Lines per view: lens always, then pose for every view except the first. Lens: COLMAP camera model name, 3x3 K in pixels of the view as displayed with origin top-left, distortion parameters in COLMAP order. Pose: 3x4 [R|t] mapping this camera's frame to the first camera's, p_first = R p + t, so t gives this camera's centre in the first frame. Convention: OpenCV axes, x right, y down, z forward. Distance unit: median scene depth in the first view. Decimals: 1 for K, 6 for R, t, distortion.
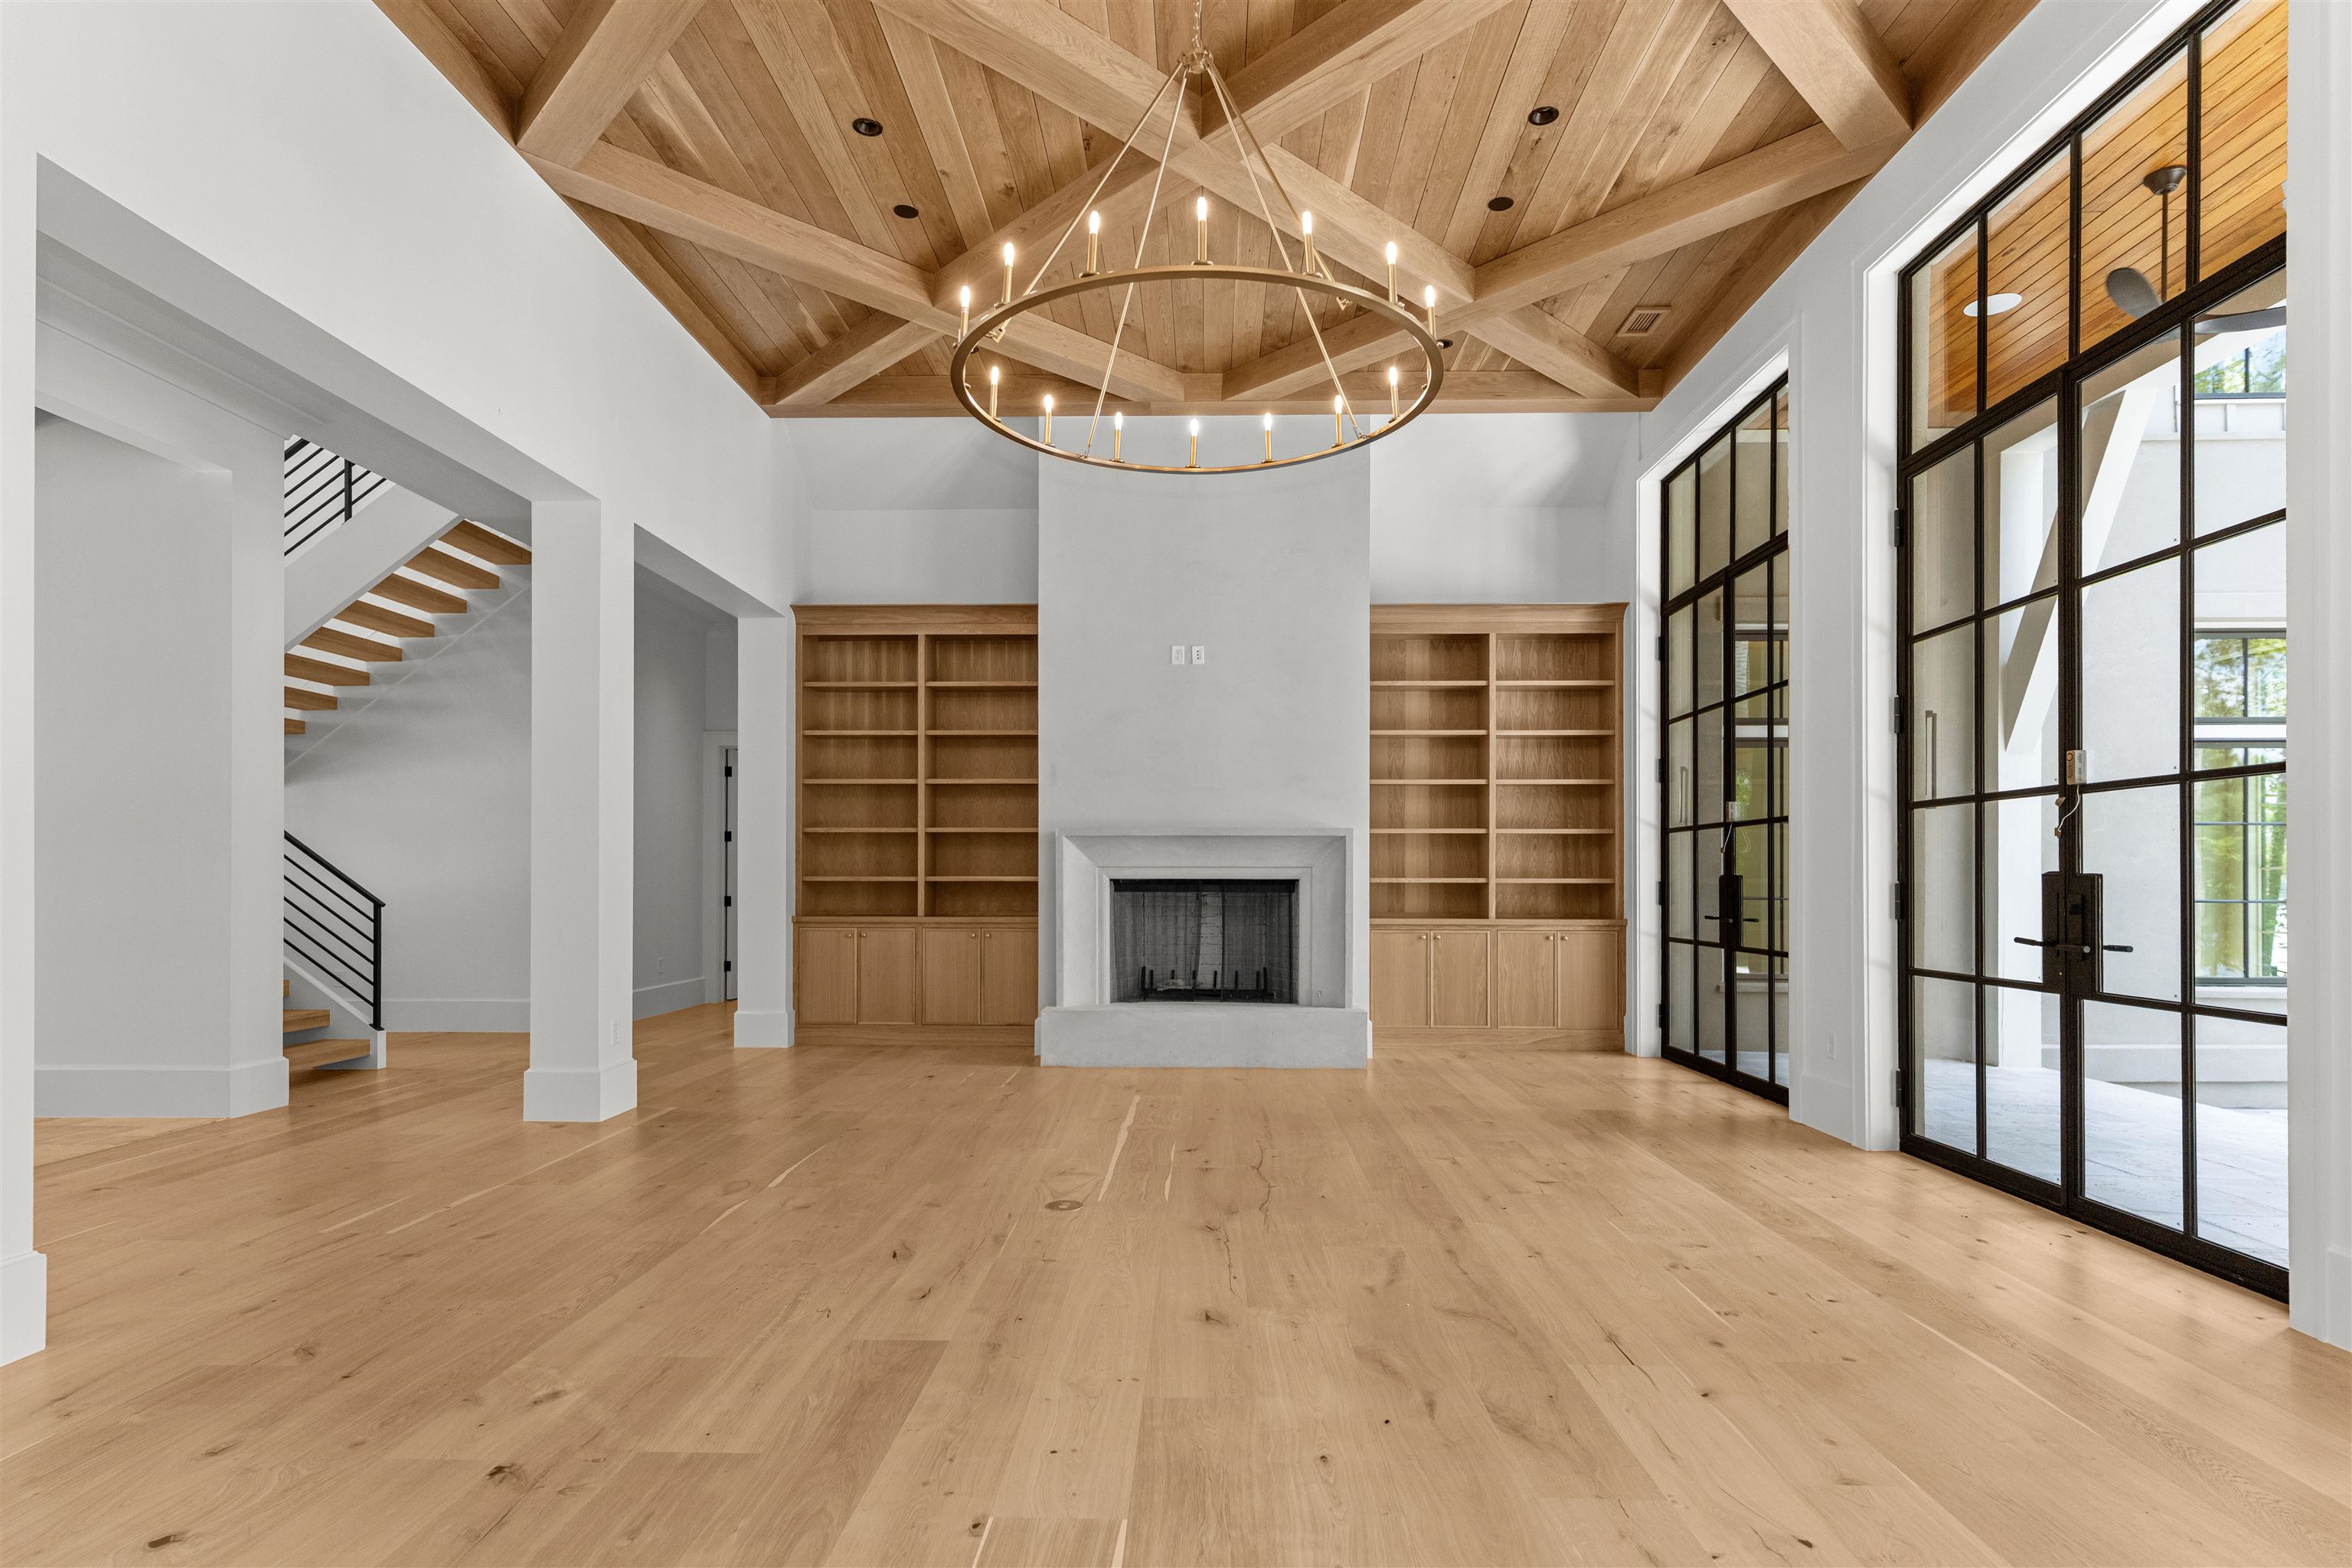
lens RADIAL K [[1210.7, 0, 1174.8], [0, 1210.7, 866.5], [0, 0, 1]] dist [-0.000702, 0.000108]
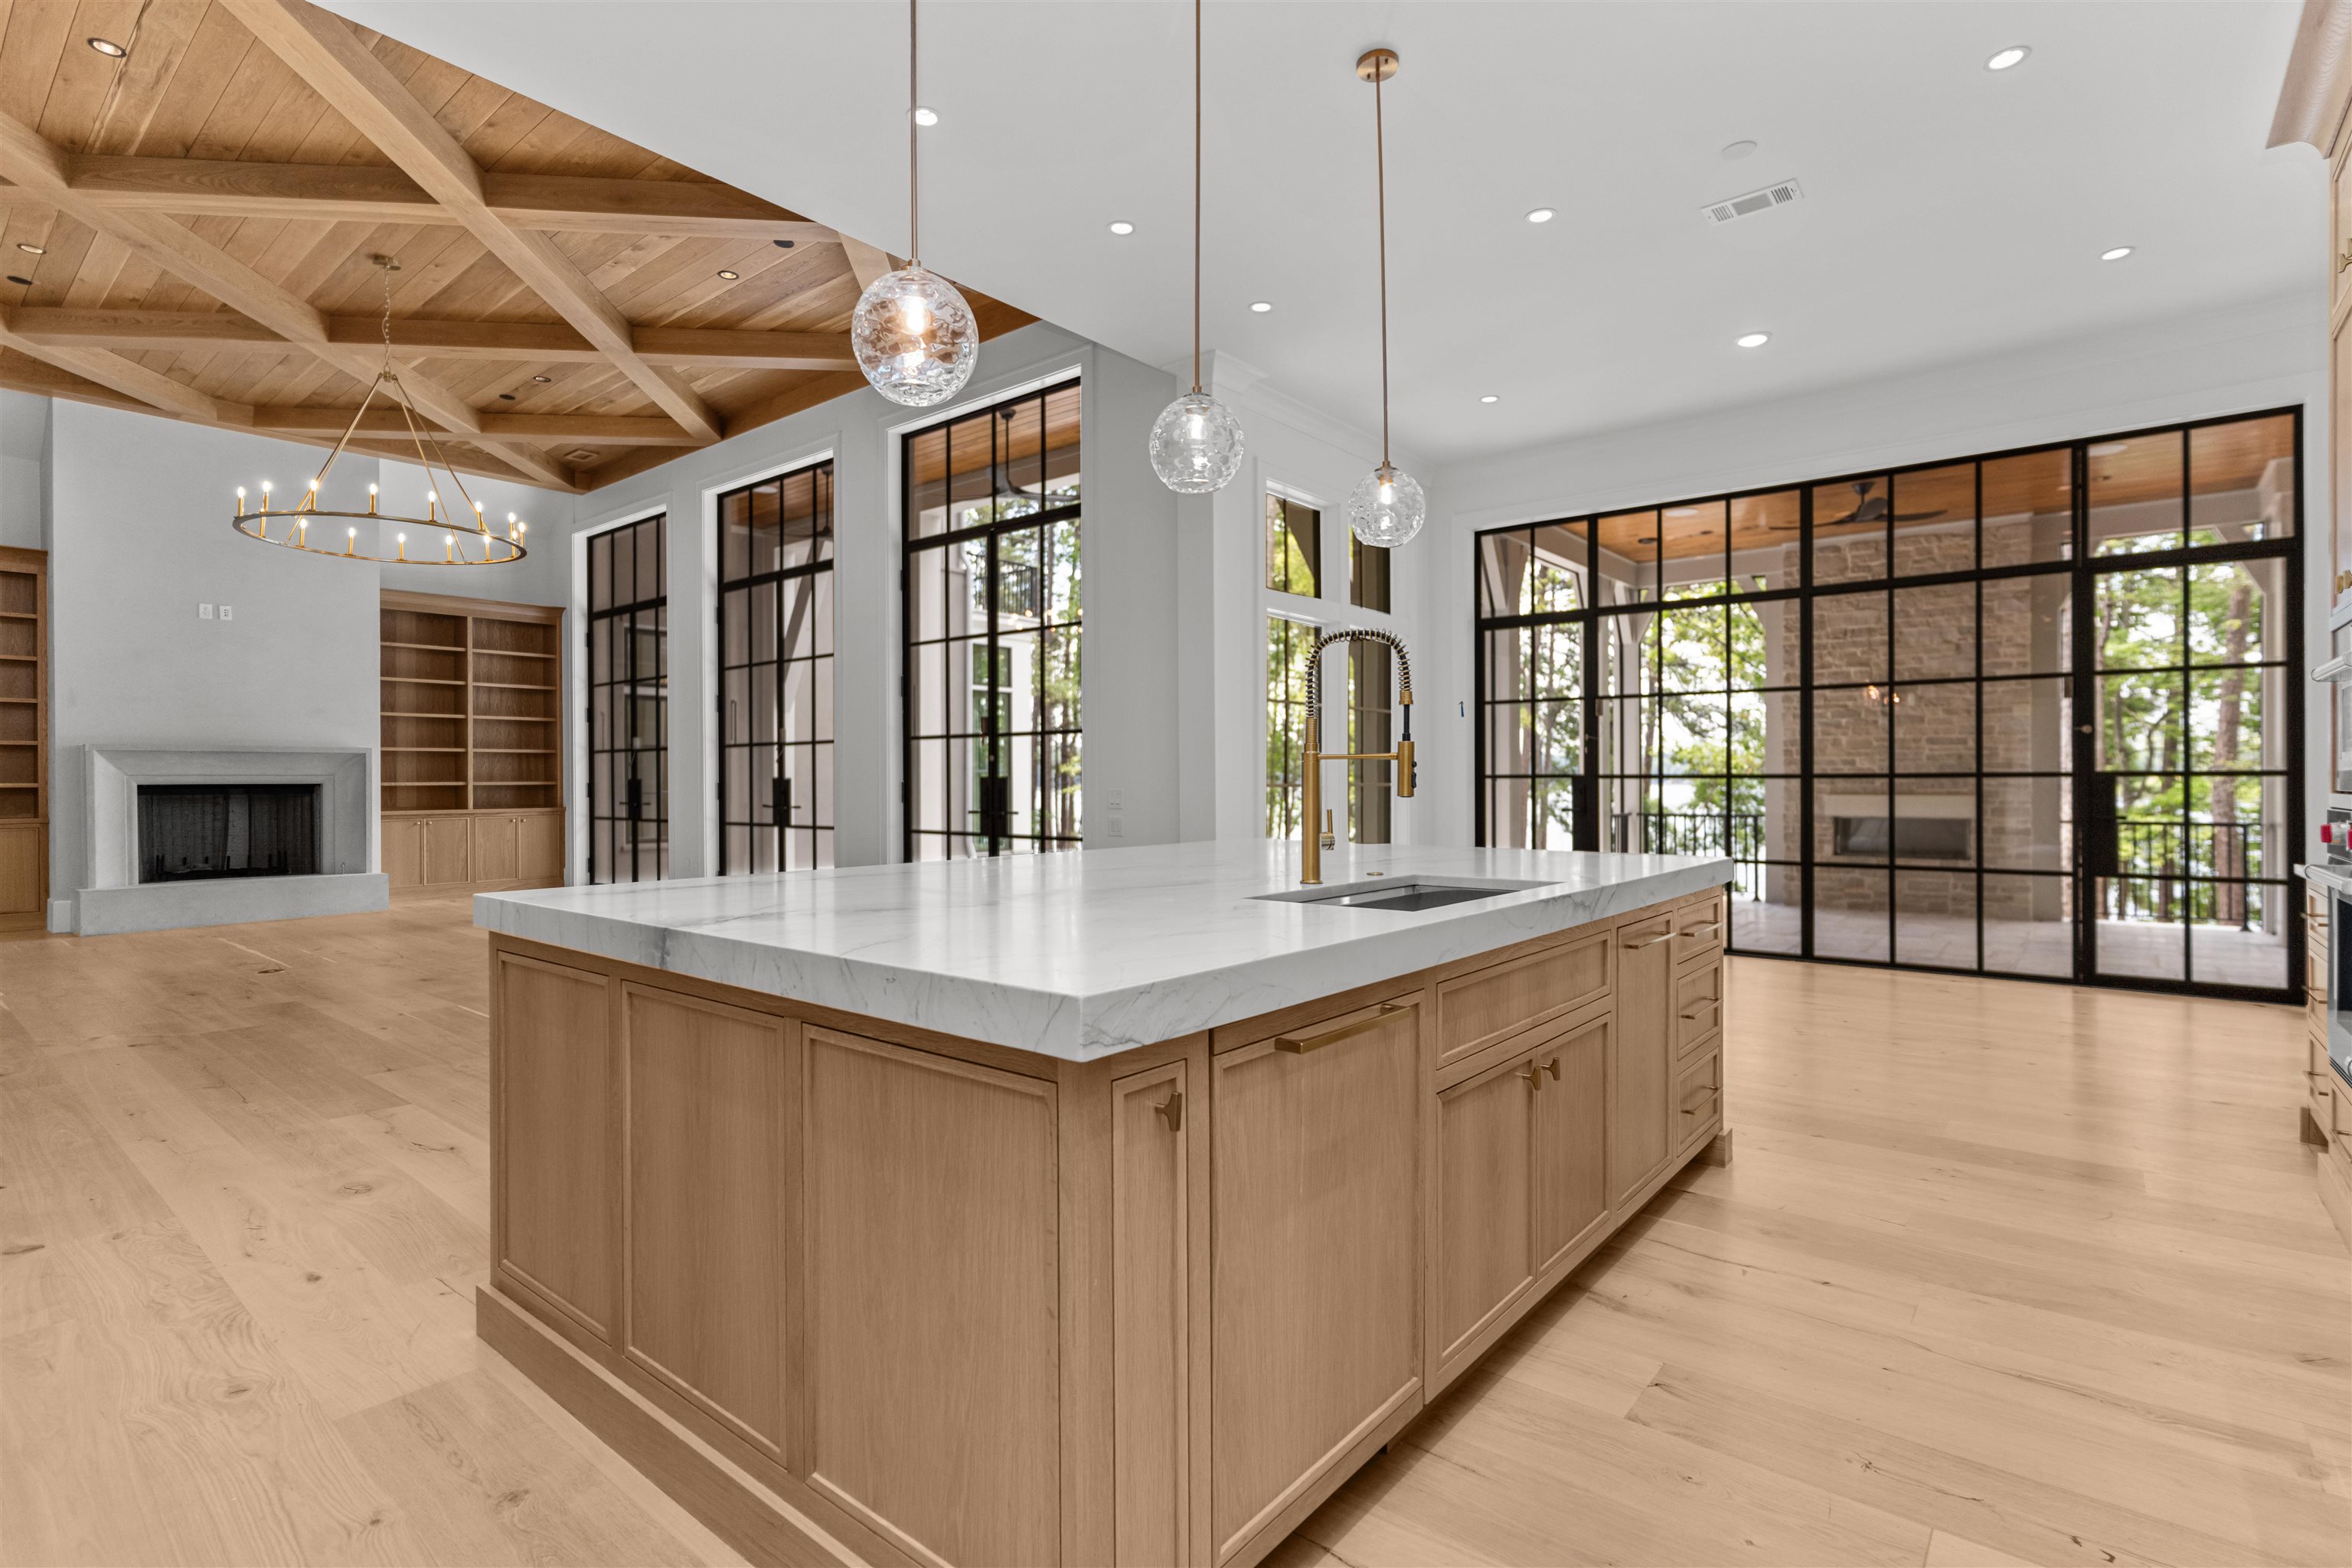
lens RADIAL K [[1129.5, 0, 1170.8], [0, 1129.5, 788.3], [0, 0, 1]] dist [0.003639, 0.000780]
pose [[0.619453, -0.010893, 0.784958, -0.317221], [-0.001969, 0.999879, 0.015430, -0.005898], [-0.785031, -0.011103, 0.619357, -0.574984]]
